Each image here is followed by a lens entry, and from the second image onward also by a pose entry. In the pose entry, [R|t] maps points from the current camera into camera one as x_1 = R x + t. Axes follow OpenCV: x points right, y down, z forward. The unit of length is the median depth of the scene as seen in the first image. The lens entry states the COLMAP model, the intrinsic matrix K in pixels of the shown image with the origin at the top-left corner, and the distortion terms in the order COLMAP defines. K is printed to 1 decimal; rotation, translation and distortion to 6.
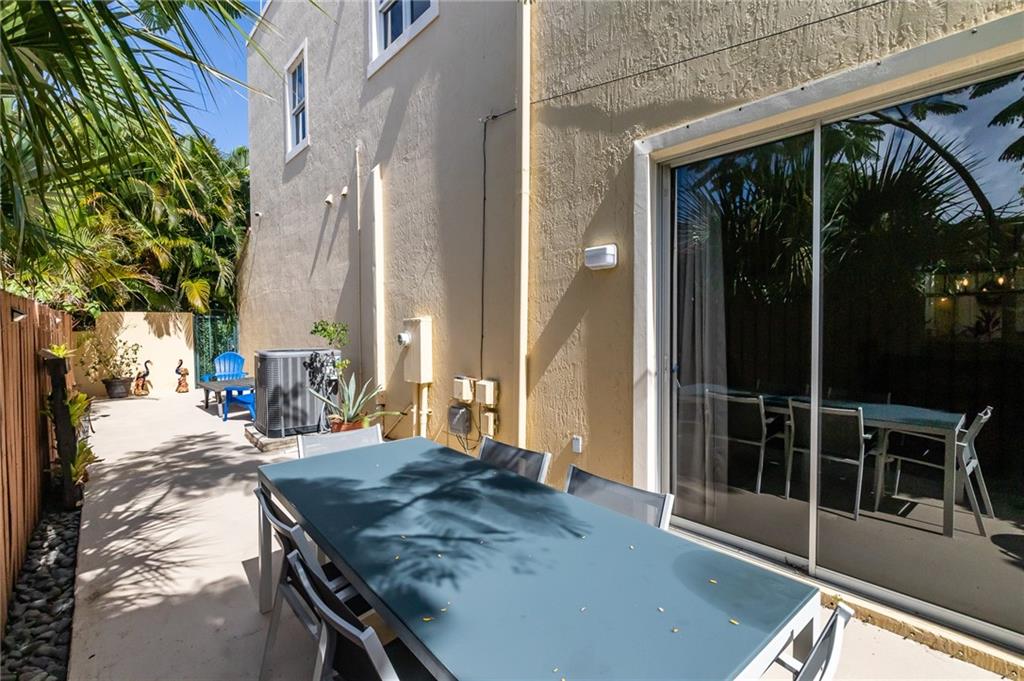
lens RADIAL K [[473.5, 0, 491.3], [0, 473.5, 335.7], [0, 0, 1]] dist [0.008558, -0.002046]
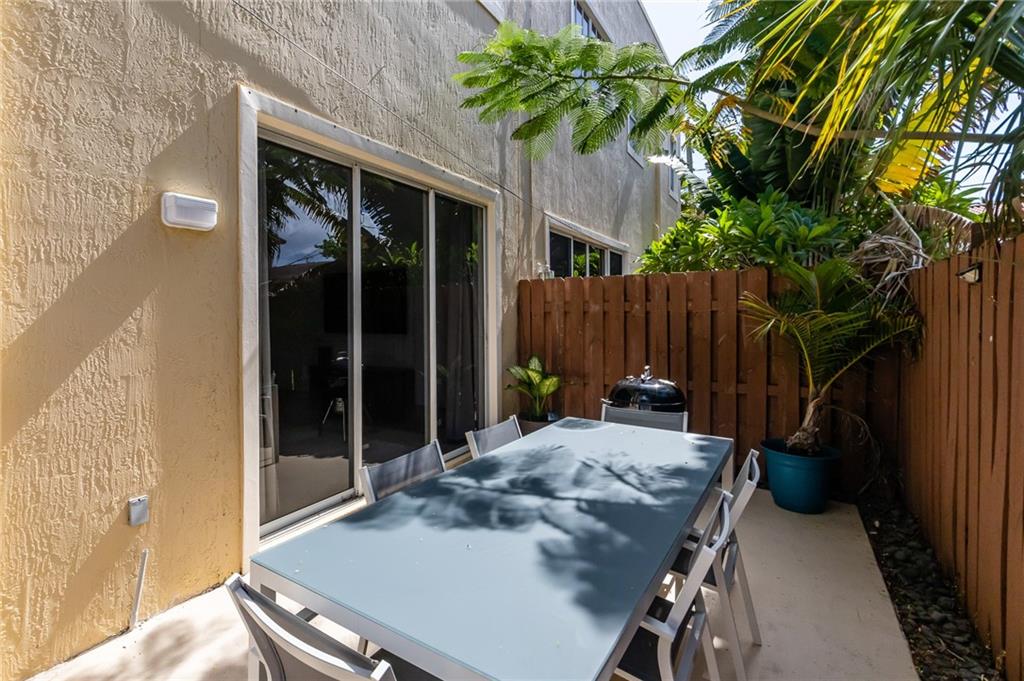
lens RADIAL K [[473.5, 0, 478.9], [0, 473.5, 314.5], [0, 0, 1]] dist [0.008558, -0.002046]
pose [[-0.297862, 0.004092, 0.954600, -0.336660], [0.043583, 0.999006, 0.009316, -0.002990], [-0.953613, 0.044379, -0.297745, 0.492161]]
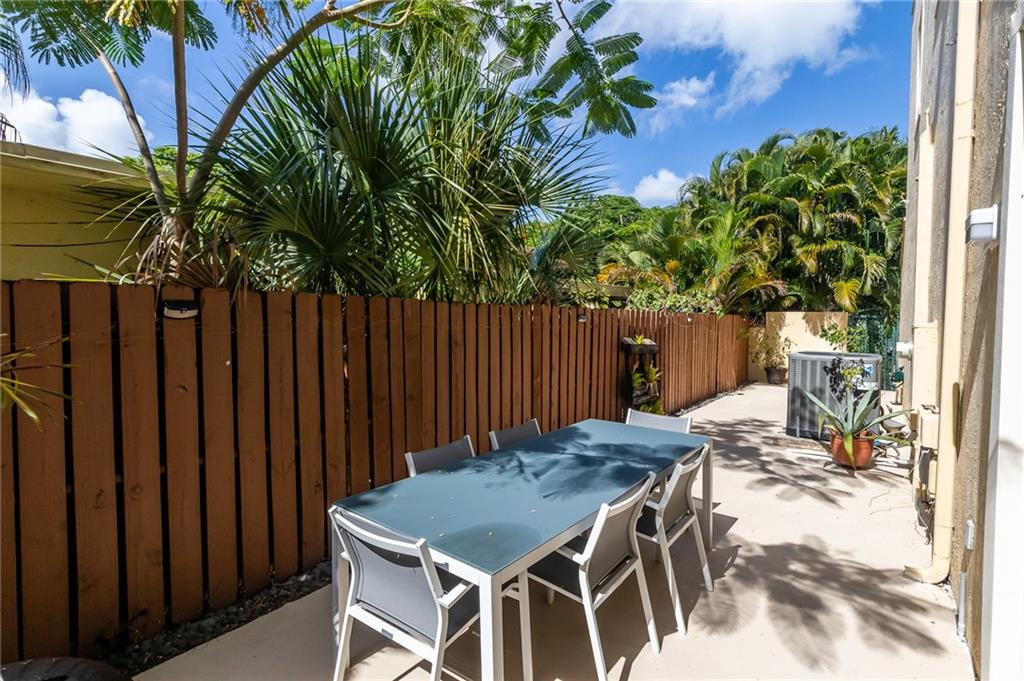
lens RADIAL K [[473.5, 0, 516.5], [0, 473.5, 335.5], [0, 0, 1]] dist [0.008558, -0.002046]
pose [[0.211005, 0.044963, -0.976450, 0.417152], [-0.038250, 0.998556, 0.037715, -0.019691], [0.976736, 0.029391, 0.212421, 0.187111]]
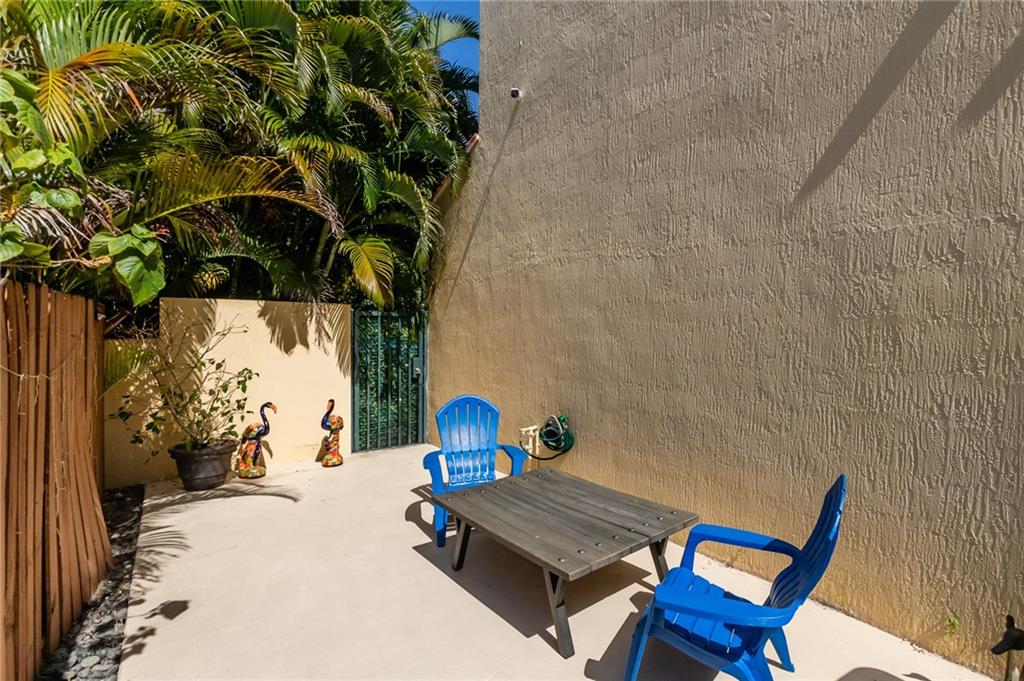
lens RADIAL K [[473.5, 0, 562.9], [0, 473.5, 335.2], [0, 0, 1]] dist [0.008558, -0.002046]
pose [[0.999816, 0.019182, 0.000909, -0.771325], [-0.019173, 0.999777, -0.008897, -0.030073], [-0.001079, 0.008878, 0.999960, 0.943445]]
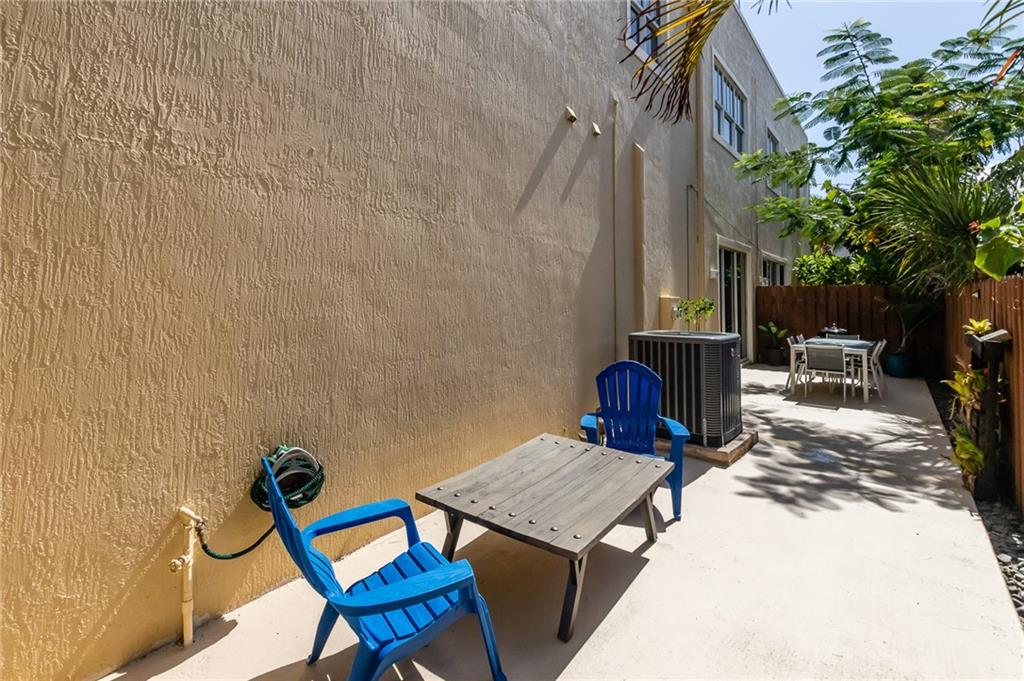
lens RADIAL K [[473.5, 0, 495.0], [0, 473.5, 280.6], [0, 0, 1]] dist [0.008558, -0.002046]
pose [[-0.177911, 0.038359, 0.983299, -1.255639], [0.027713, 0.999039, -0.033959, -0.043895], [-0.983656, 0.021209, -0.178803, 1.590098]]
